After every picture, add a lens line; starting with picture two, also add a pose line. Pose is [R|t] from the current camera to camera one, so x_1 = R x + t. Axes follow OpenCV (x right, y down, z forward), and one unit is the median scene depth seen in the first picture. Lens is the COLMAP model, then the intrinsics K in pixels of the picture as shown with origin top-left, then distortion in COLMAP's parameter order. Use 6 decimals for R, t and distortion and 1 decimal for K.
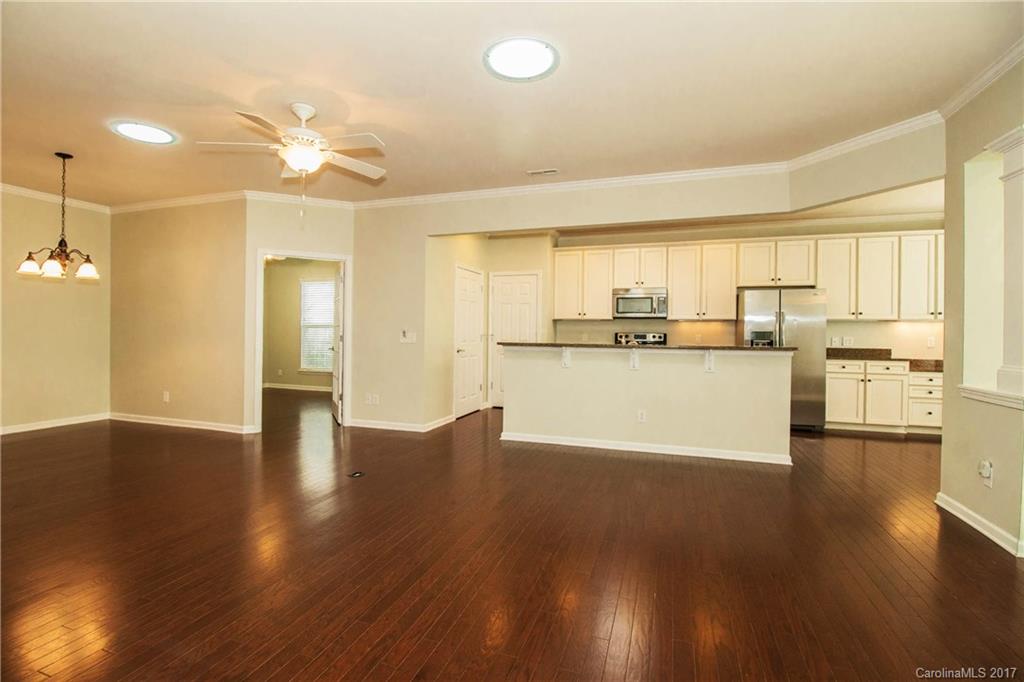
lens RADIAL K [[477.3, 0, 503.0], [0, 477.3, 335.7], [0, 0, 1]] dist [0.000576, -0.013355]
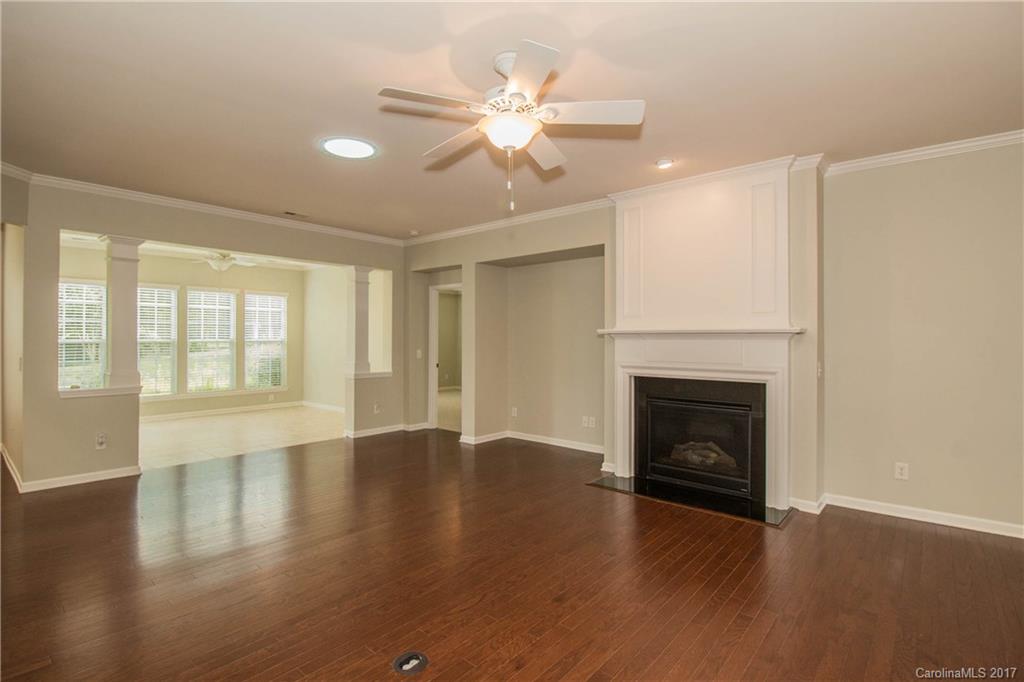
lens RADIAL K [[492.7, 0, 505.8], [0, 492.7, 337.0], [0, 0, 1]] dist [-0.001010, -0.000157]
pose [[-0.930217, -0.011492, 0.366829, -0.394676], [-0.009580, 0.999929, 0.007033, -0.039381], [-0.366884, 0.003028, -0.930262, 0.971506]]
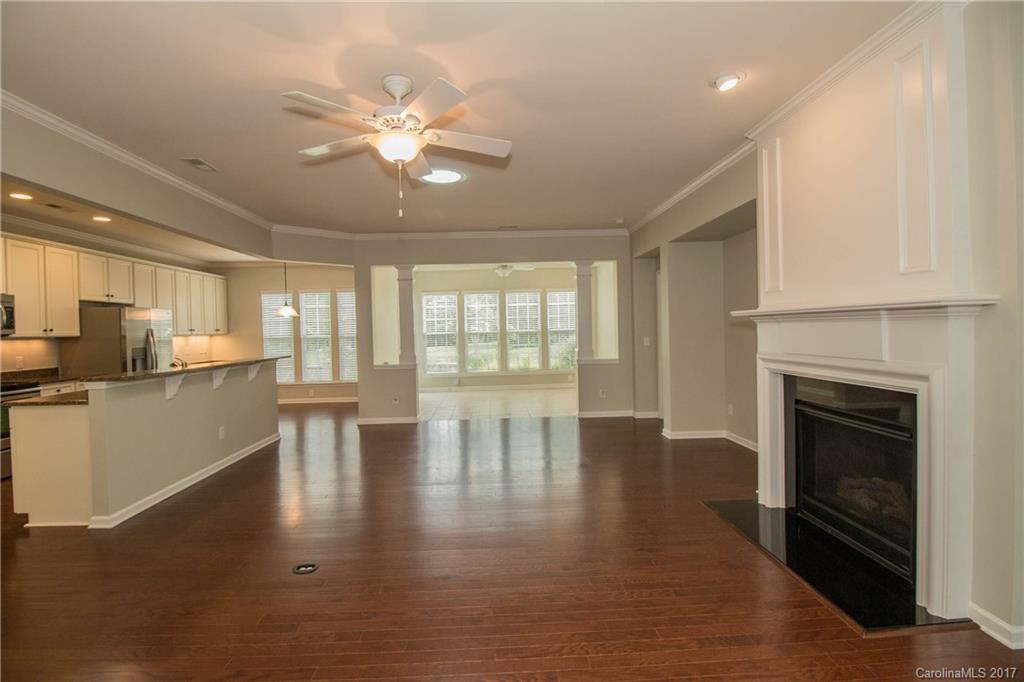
lens RADIAL K [[477.3, 0, 503.0], [0, 477.3, 335.7], [0, 0, 1]] dist [0.000576, -0.013355]
pose [[-0.363268, -0.013103, 0.931593, -0.708013], [0.028583, 0.999274, 0.025201, -0.039646], [-0.931246, 0.035783, -0.362630, 0.655972]]
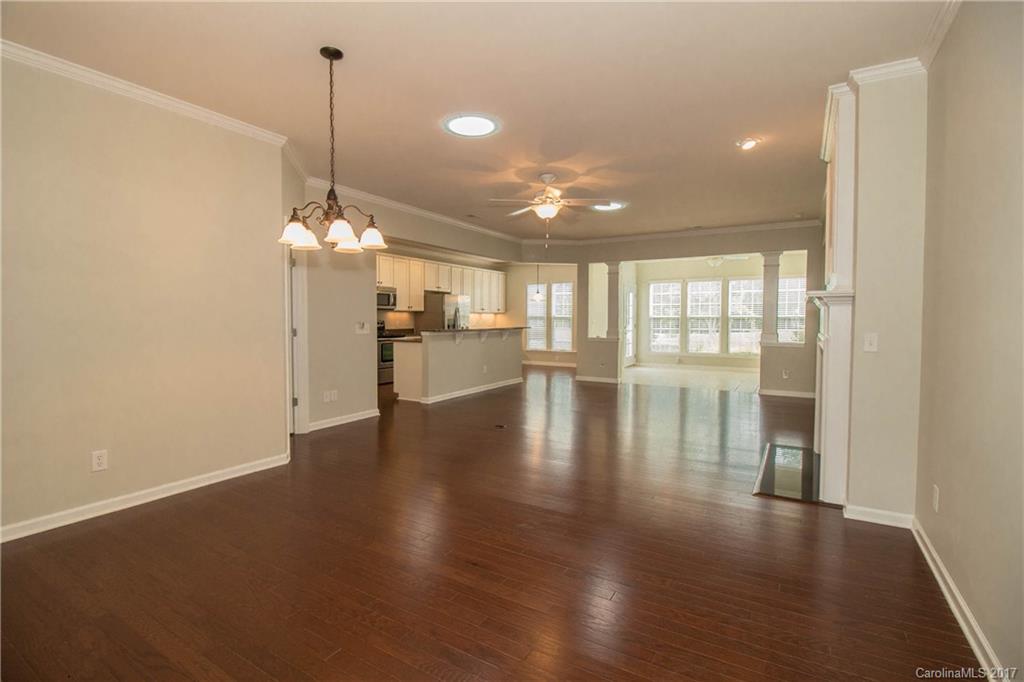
lens RADIAL K [[477.3, 0, 503.0], [0, 477.3, 335.7], [0, 0, 1]] dist [0.000576, -0.013355]
pose [[0.208582, -0.045199, 0.976960, -1.112841], [0.006134, 0.998972, 0.044908, -0.025485], [-0.977986, -0.003375, 0.208645, 0.473627]]
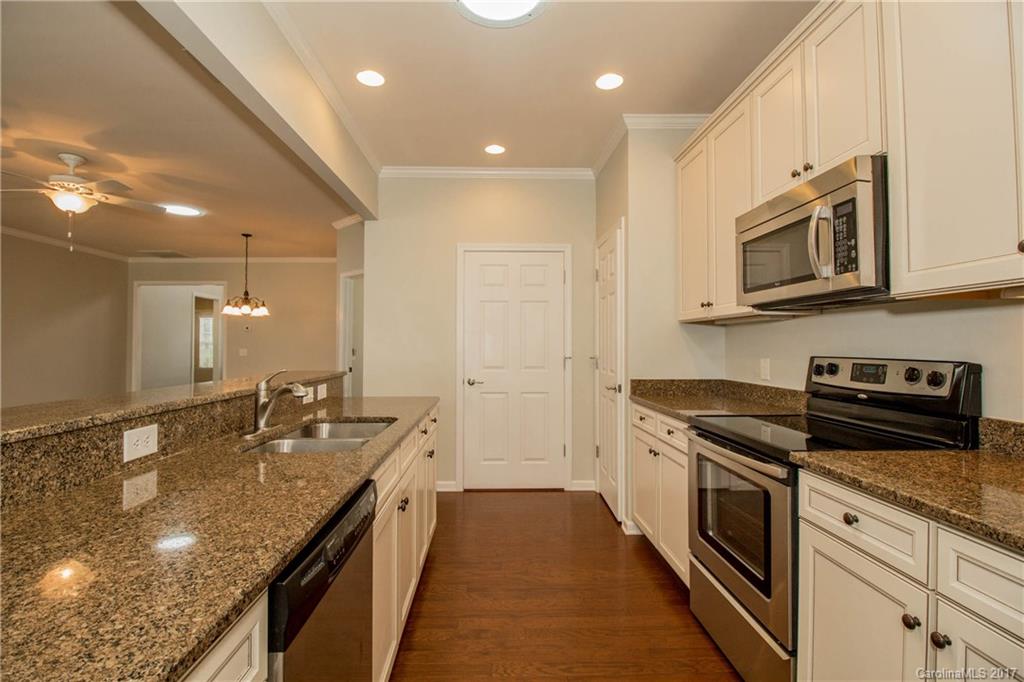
lens RADIAL K [[477.3, 0, 503.0], [0, 477.3, 335.7], [0, 0, 1]] dist [0.000576, -0.013355]
pose [[0.357007, -0.027730, -0.933690, 0.566170], [-0.002961, 0.999521, -0.030817, -0.011769], [0.934097, 0.013766, 0.356753, 0.899087]]
